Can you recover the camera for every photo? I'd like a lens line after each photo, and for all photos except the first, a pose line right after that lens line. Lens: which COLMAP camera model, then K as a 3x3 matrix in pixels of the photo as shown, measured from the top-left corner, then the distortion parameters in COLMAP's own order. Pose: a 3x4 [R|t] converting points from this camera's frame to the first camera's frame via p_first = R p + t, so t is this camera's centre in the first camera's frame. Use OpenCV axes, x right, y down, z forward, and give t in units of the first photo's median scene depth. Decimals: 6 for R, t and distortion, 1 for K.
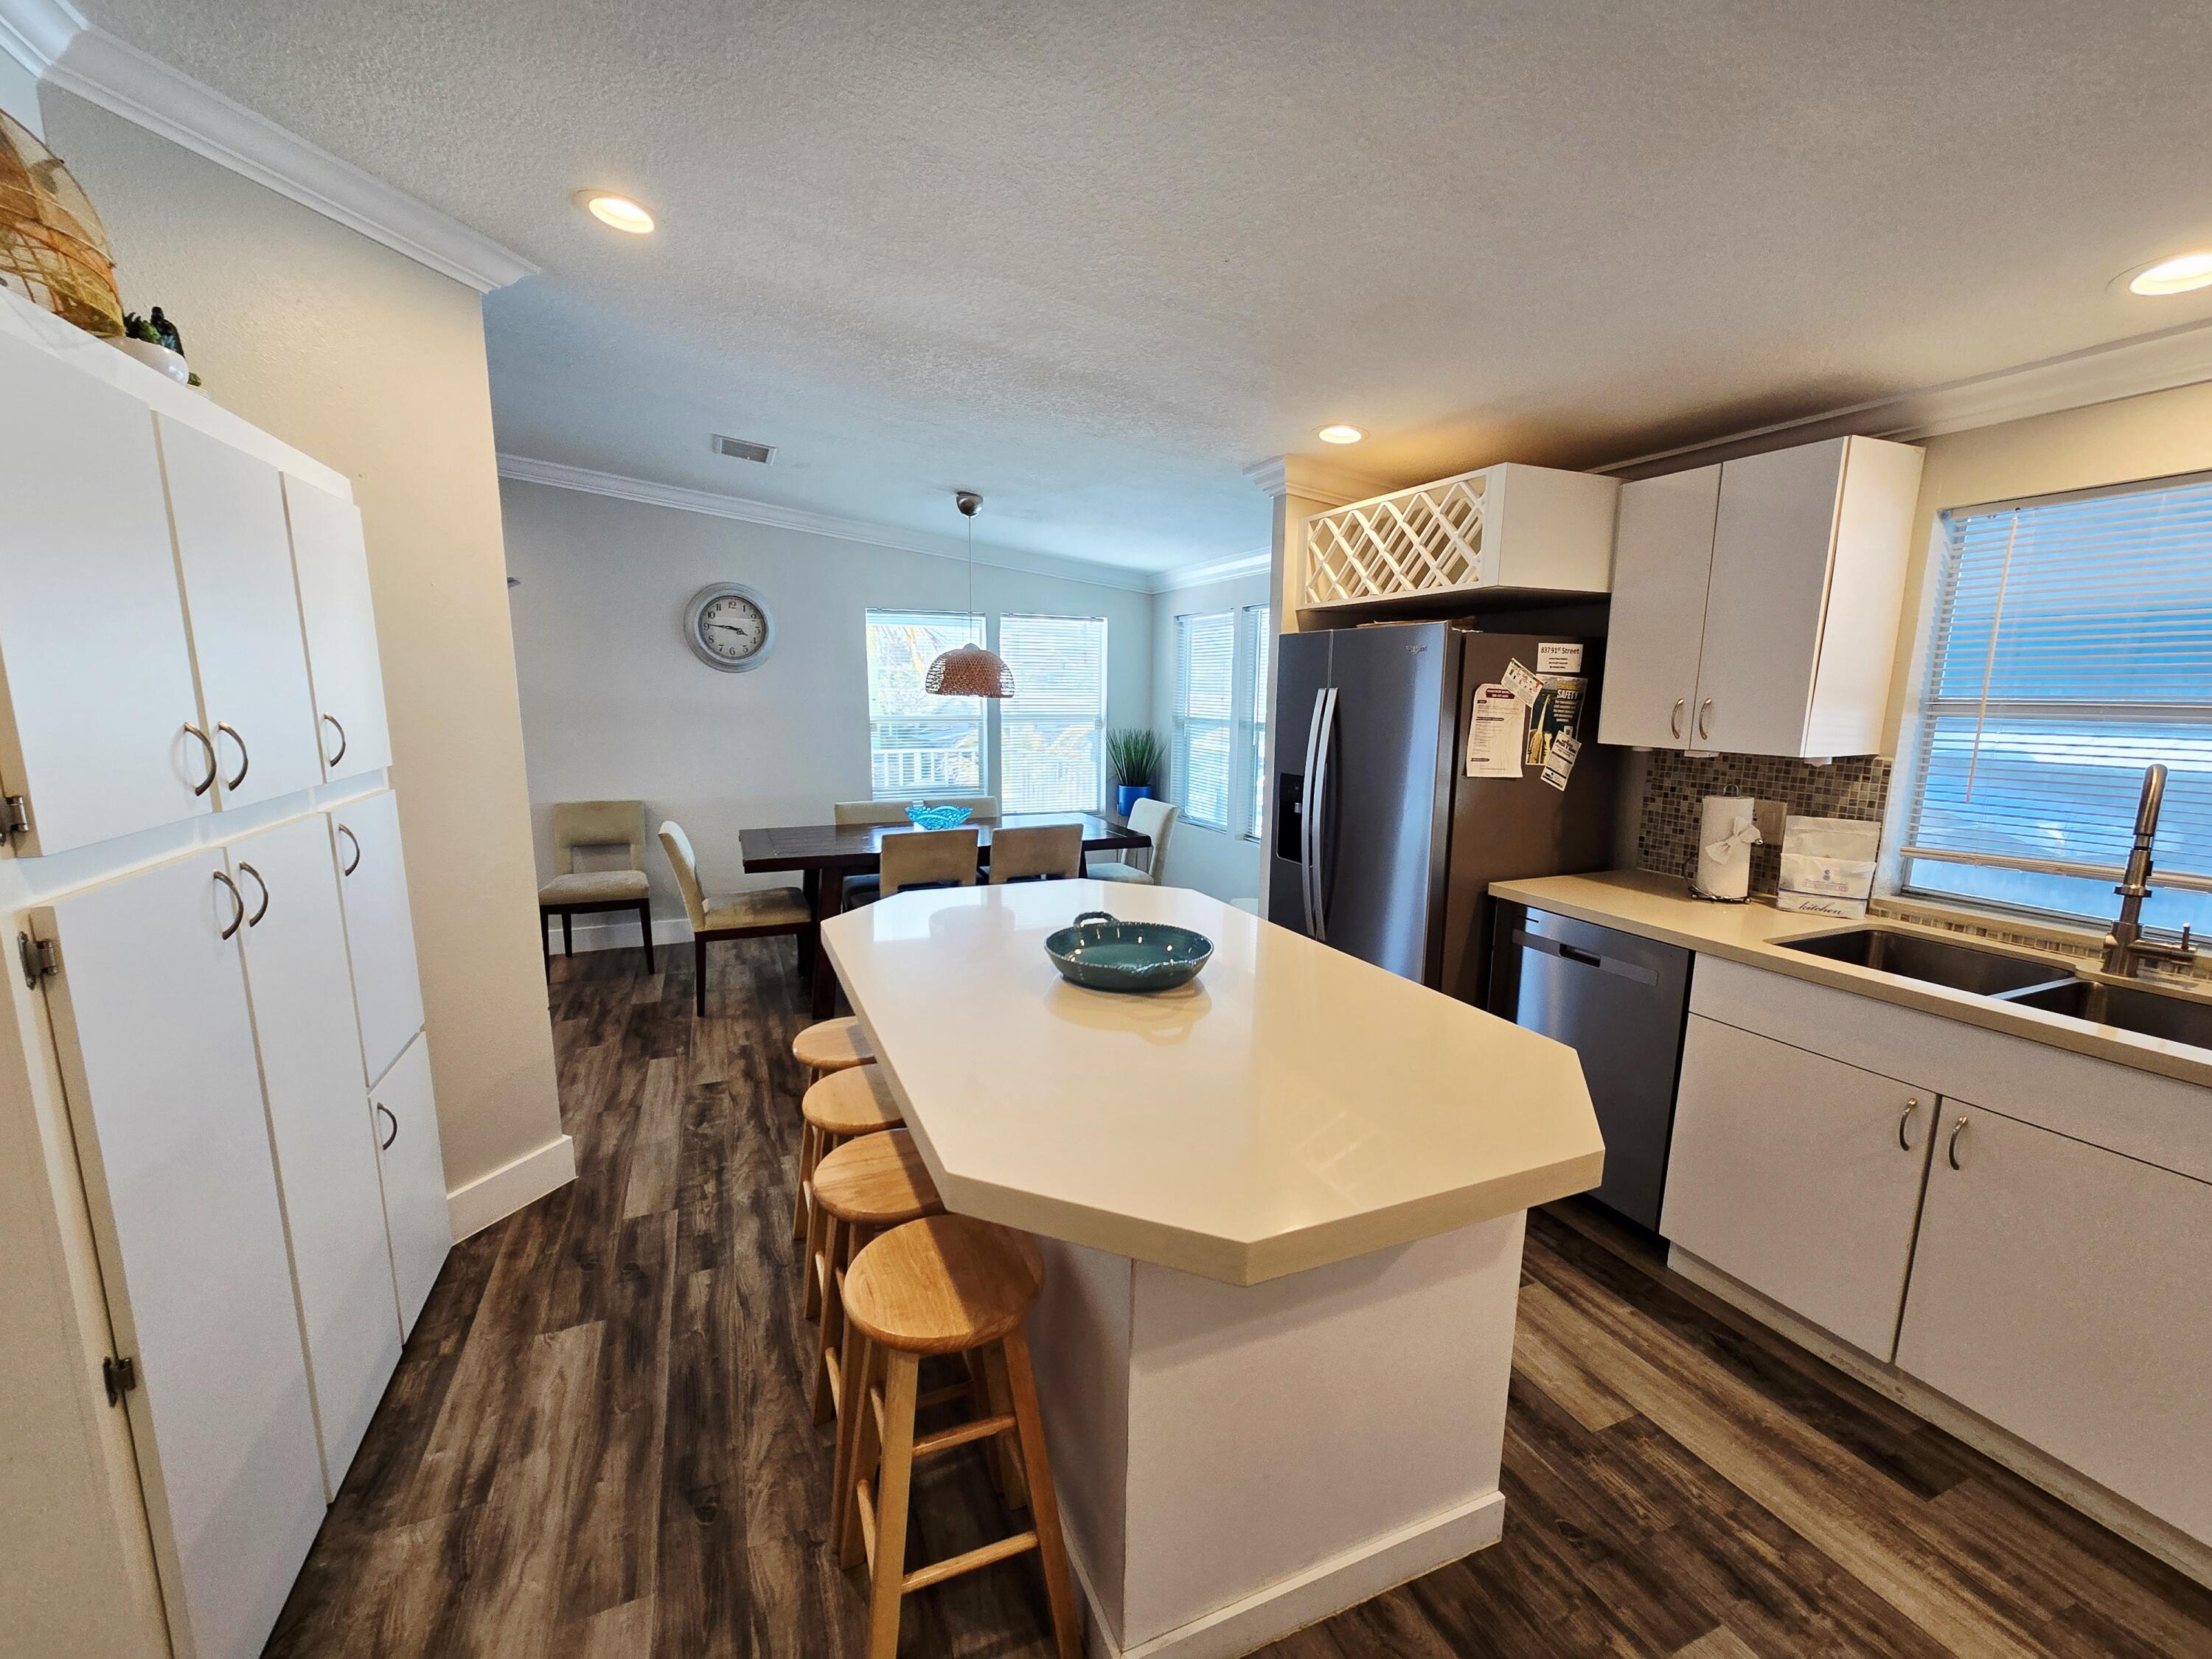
lens RADIAL K [[908.2, 0, 1092.1], [0, 908.2, 841.6], [0, 0, 1]] dist [-0.000058, 0.000464]
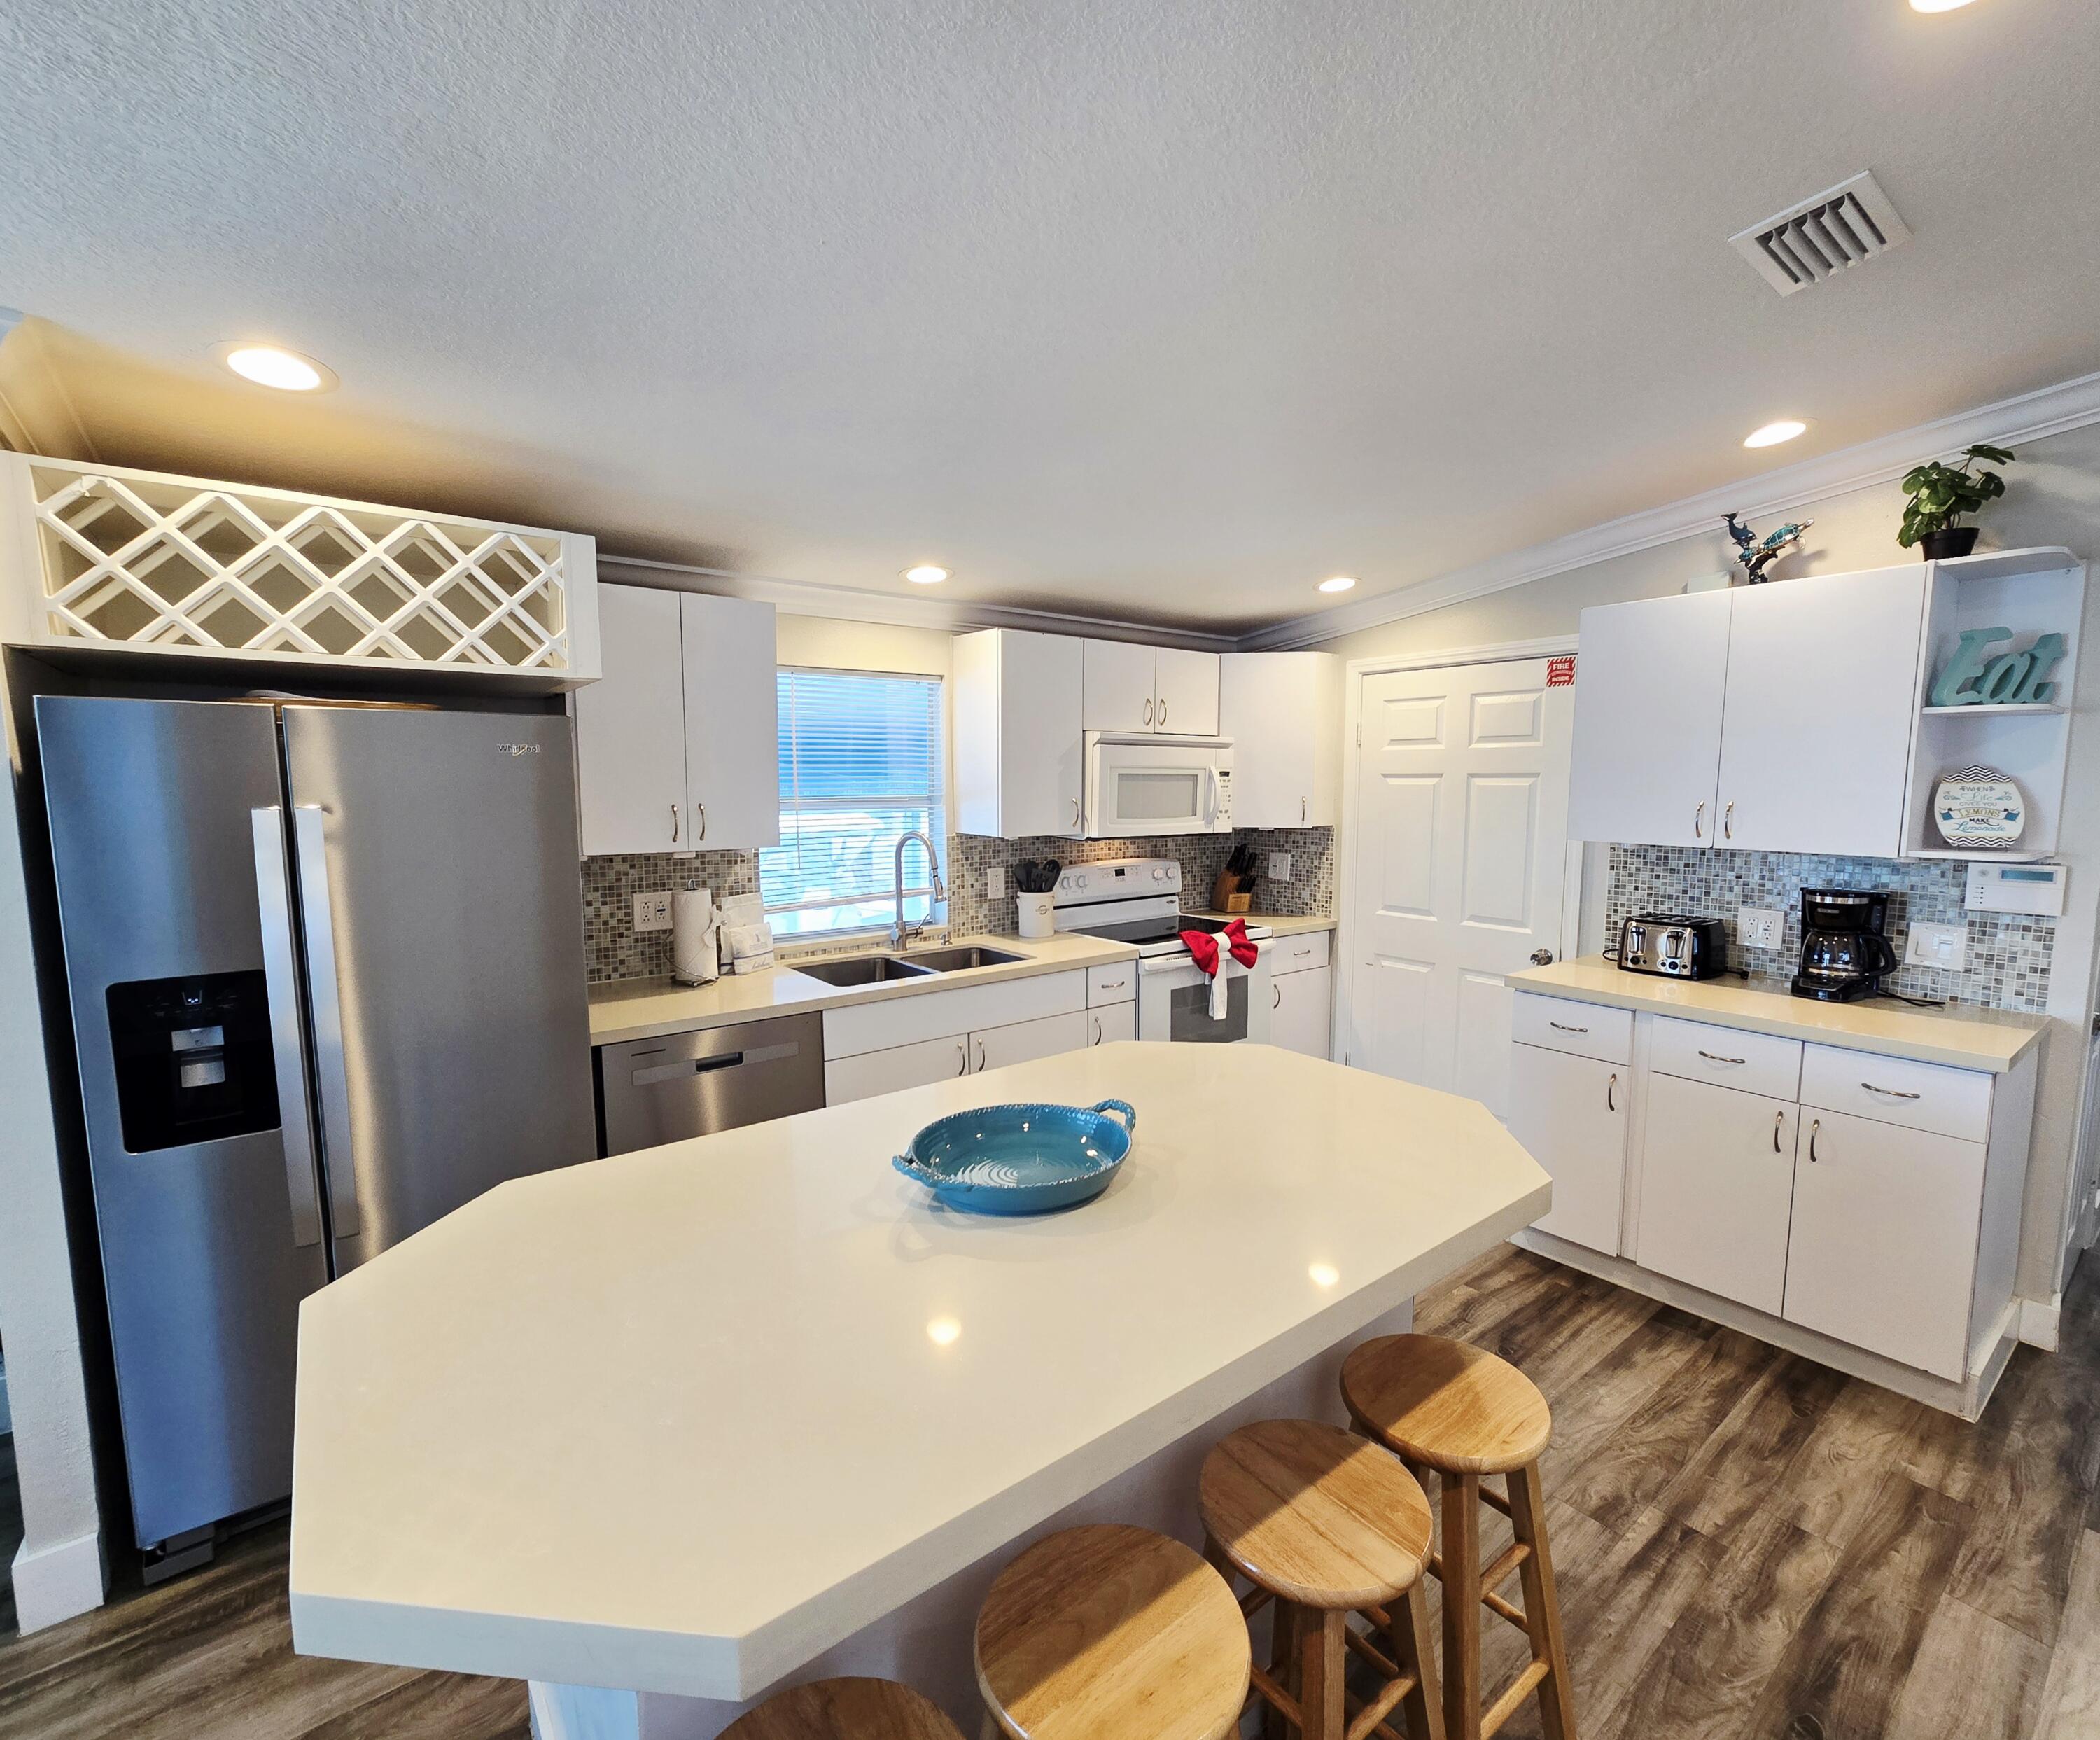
lens RADIAL K [[951.8, 0, 1085.1], [0, 951.8, 881.0], [0, 0, 1]] dist [-0.001784, 0.000683]
pose [[-0.273518, -0.109143, 0.955655, -0.513207], [0.162024, 0.974116, 0.157625, -0.156871], [-0.948122, 0.197952, -0.248754, 0.784086]]
